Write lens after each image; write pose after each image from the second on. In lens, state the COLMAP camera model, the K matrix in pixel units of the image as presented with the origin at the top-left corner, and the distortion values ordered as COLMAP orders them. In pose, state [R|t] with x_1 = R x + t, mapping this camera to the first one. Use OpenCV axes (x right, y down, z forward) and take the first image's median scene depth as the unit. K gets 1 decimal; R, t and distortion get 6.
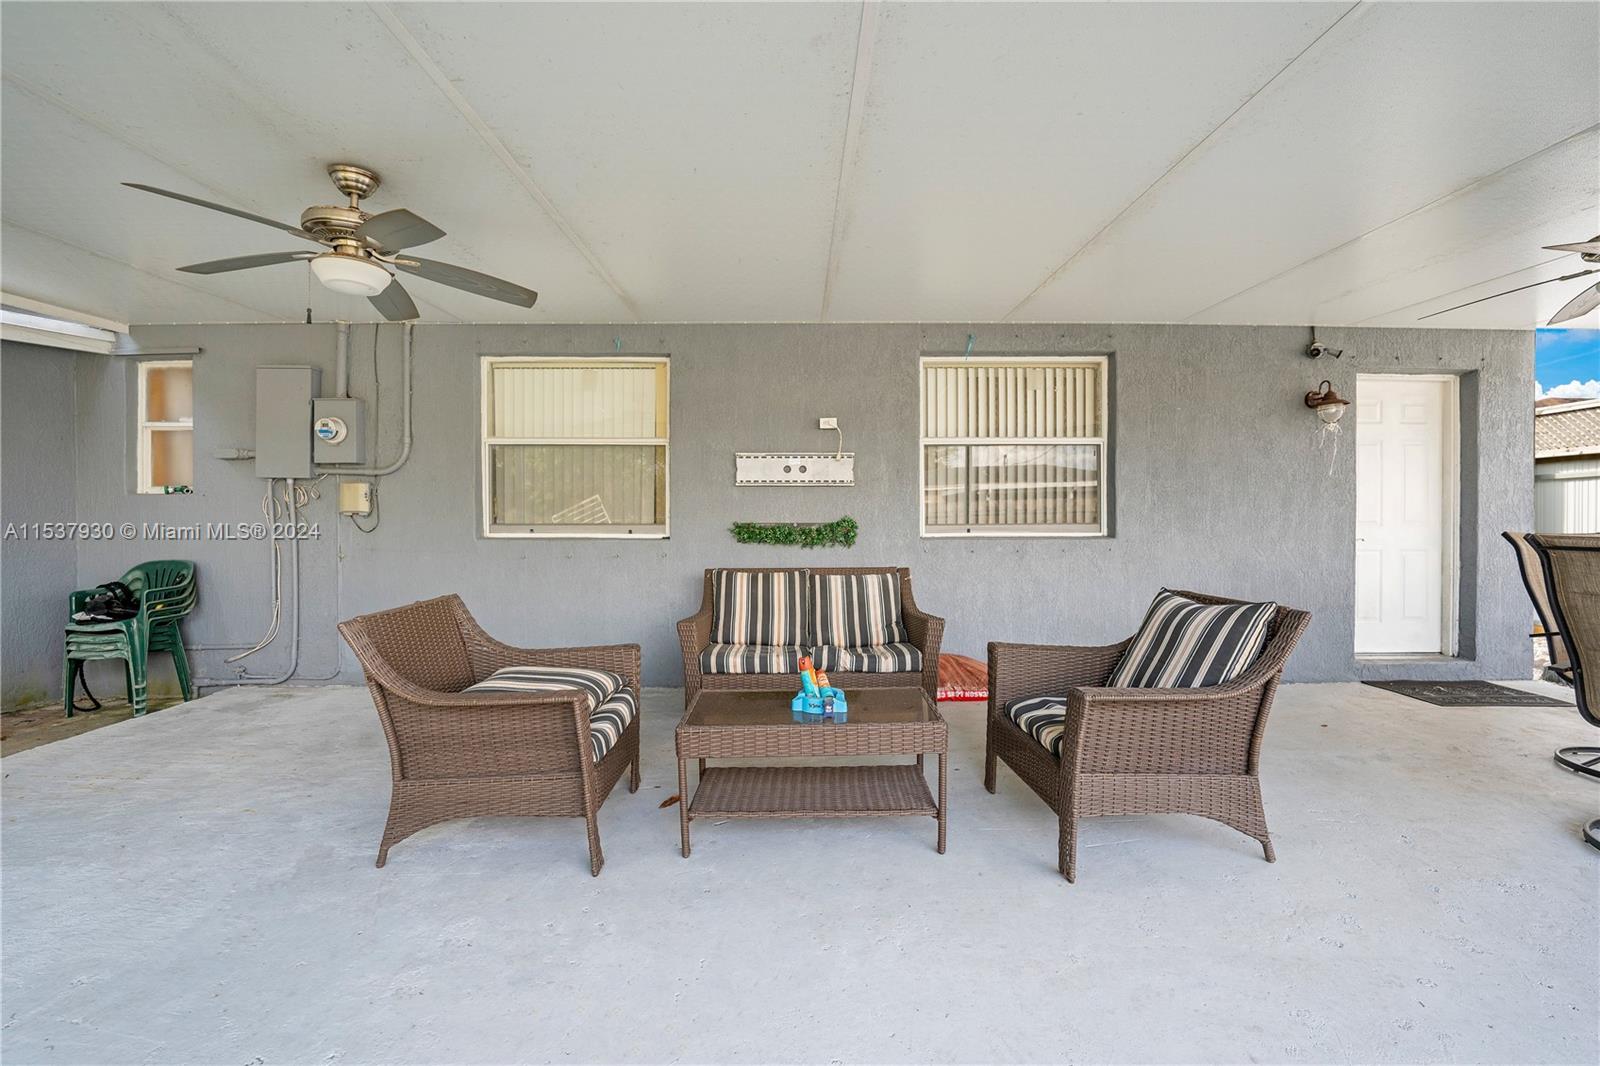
lens RADIAL K [[659.7, 0, 789.7], [0, 659.7, 529.7], [0, 0, 1]] dist [-0.020987, -0.000375]
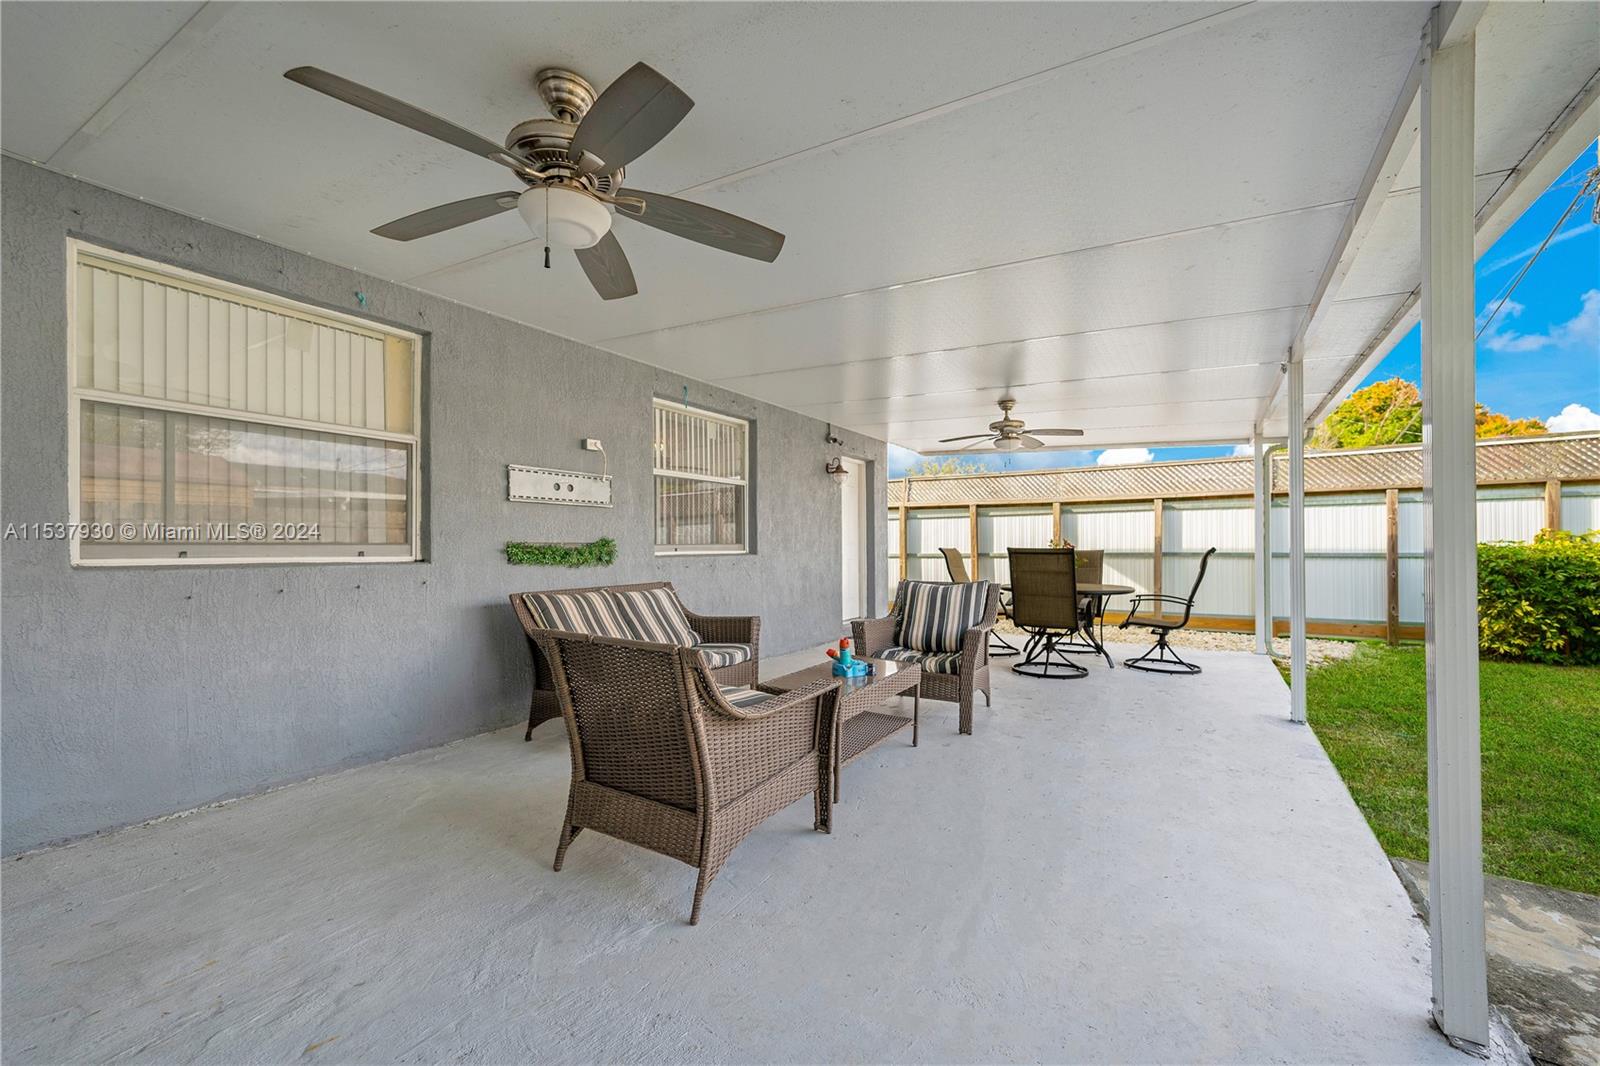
lens RADIAL K [[659.7, 0, 803.5], [0, 659.7, 545.9], [0, 0, 1]] dist [-0.020987, -0.000375]
pose [[0.511885, -0.001157, 0.859053, -0.640850], [0.014216, 0.999874, -0.007124, 0.006500], [-0.858937, 0.015859, 0.511836, 0.203137]]
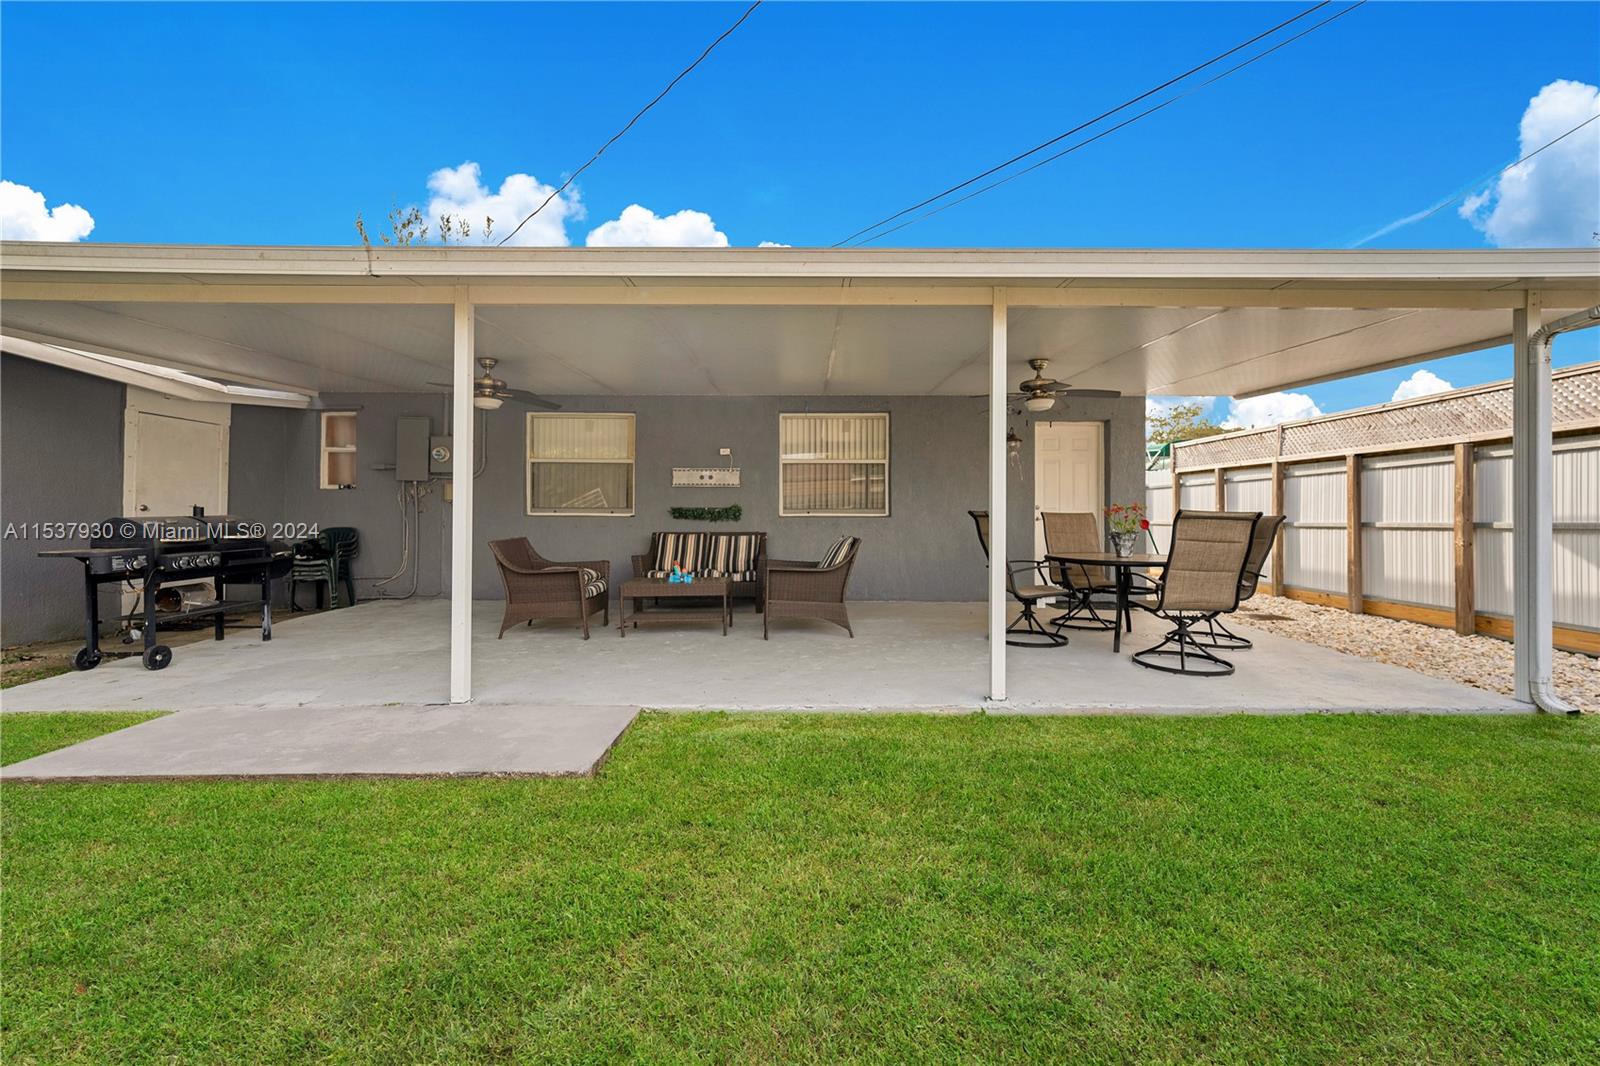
lens RADIAL K [[659.7, 0, 790.0], [0, 659.7, 512.7], [0, 0, 1]] dist [-0.020987, -0.000375]
pose [[0.999978, 0.003660, -0.005598, 0.238616], [-0.003765, 0.999812, -0.019000, 0.035022], [0.005528, 0.019020, 0.999804, -0.736121]]
